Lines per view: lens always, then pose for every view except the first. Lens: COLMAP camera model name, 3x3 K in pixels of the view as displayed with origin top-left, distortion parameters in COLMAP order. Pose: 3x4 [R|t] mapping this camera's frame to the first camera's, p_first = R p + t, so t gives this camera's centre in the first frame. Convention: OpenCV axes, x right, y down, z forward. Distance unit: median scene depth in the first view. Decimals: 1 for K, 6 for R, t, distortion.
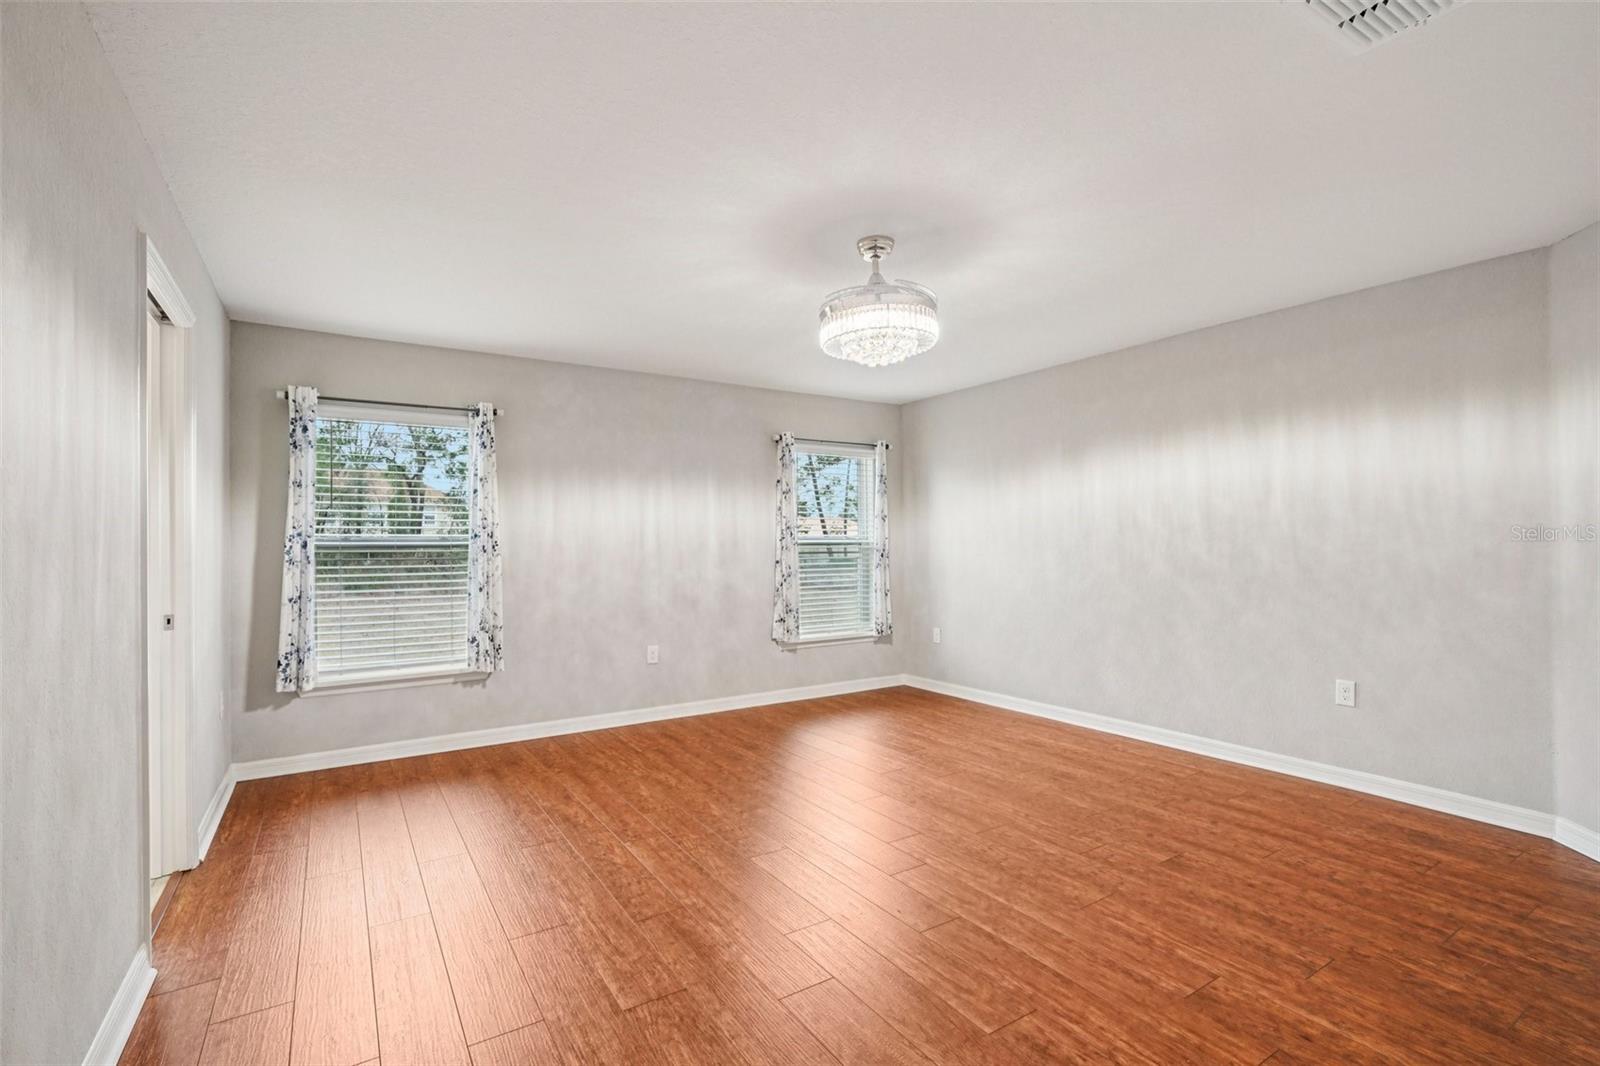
lens RADIAL K [[728.2, 0, 794.5], [0, 728.2, 540.8], [0, 0, 1]] dist [-0.000082, -0.000050]
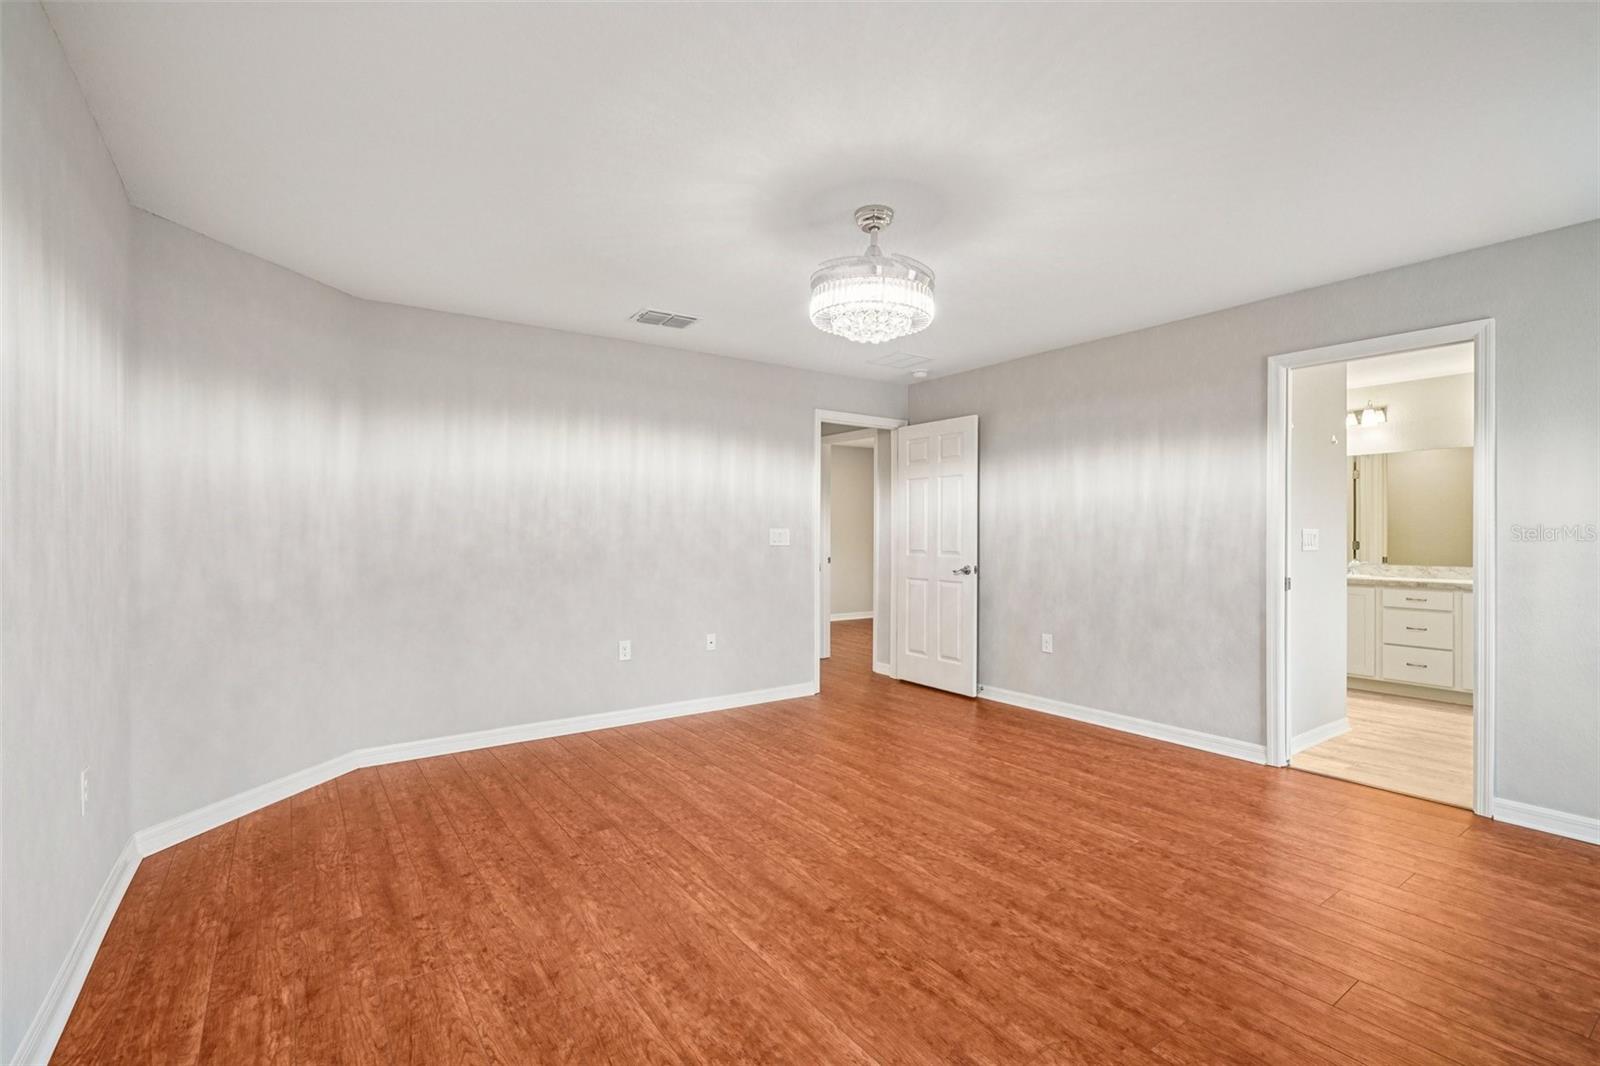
lens RADIAL K [[728.2, 0, 794.5], [0, 728.2, 540.8], [0, 0, 1]] dist [-0.000082, -0.000050]
pose [[-0.999167, 0.006494, -0.040283, 0.258815], [0.006365, 0.999974, 0.003318, 0.014039], [0.040304, 0.003059, -0.999183, 1.958451]]
